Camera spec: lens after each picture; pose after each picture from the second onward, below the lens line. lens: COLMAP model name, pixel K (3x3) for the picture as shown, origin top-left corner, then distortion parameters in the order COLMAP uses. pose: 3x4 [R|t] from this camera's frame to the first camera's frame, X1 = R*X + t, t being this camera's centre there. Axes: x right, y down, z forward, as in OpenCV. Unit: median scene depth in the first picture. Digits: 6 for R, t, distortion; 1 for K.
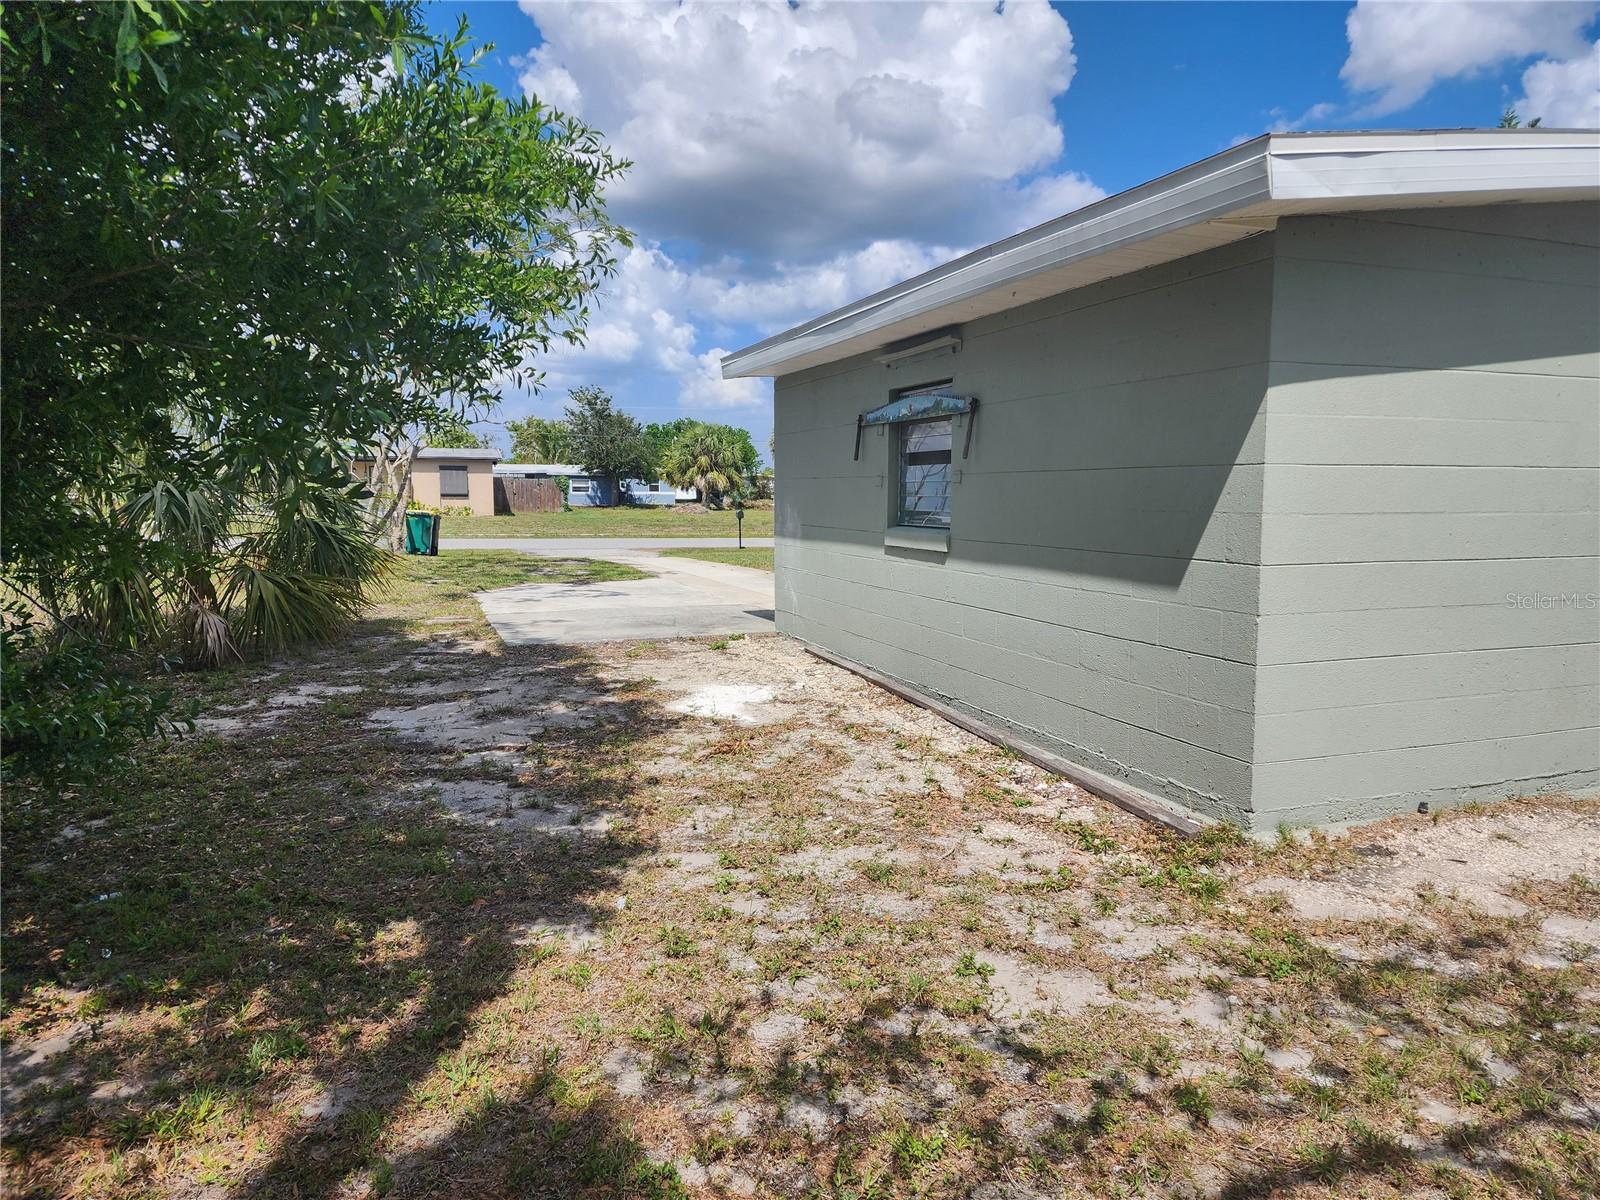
lens RADIAL K [[1074.2, 0, 791.1], [0, 1074.2, 600.8], [0, 0, 1]] dist [0.084525, -0.079436]
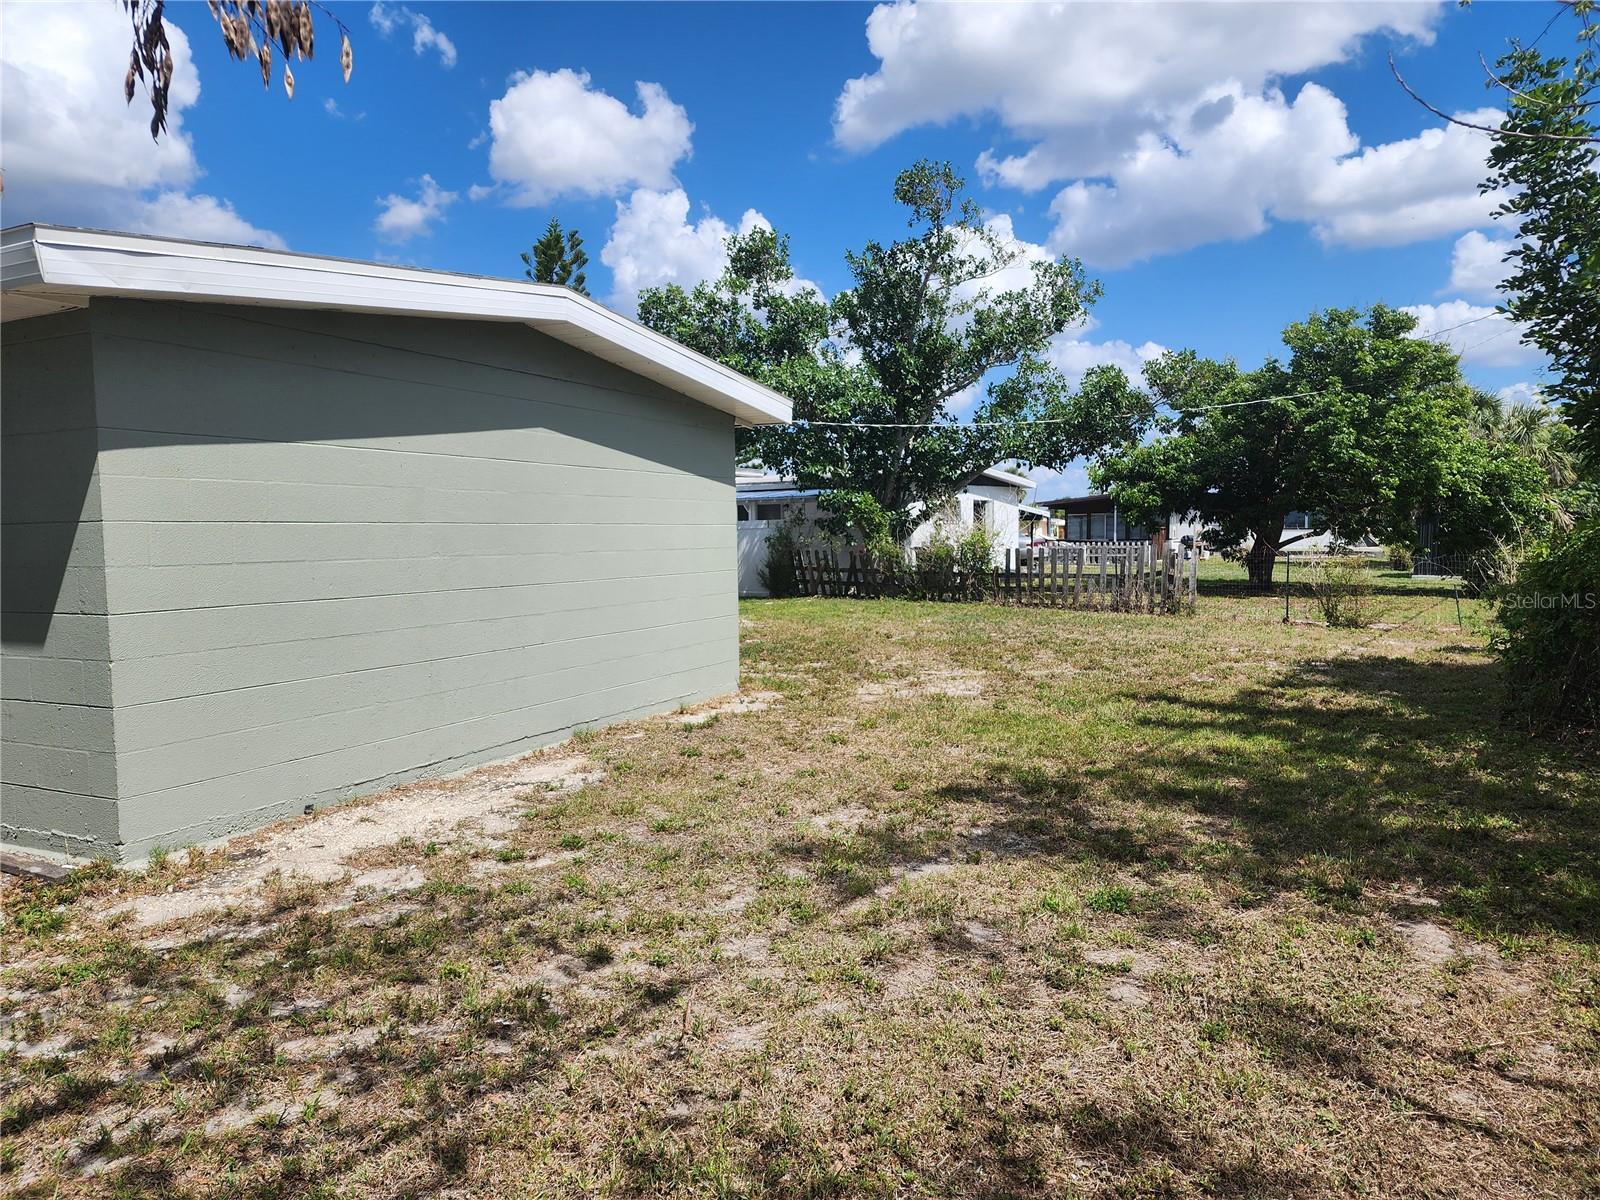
lens RADIAL K [[1074.2, 0, 791.1], [0, 1074.2, 600.8], [0, 0, 1]] dist [0.084525, -0.079436]
pose [[0.725734, -0.056989, 0.685611, 0.189464], [0.091814, 0.995672, -0.014426, 0.034638], [-0.681821, 0.073418, 0.727825, -0.269131]]
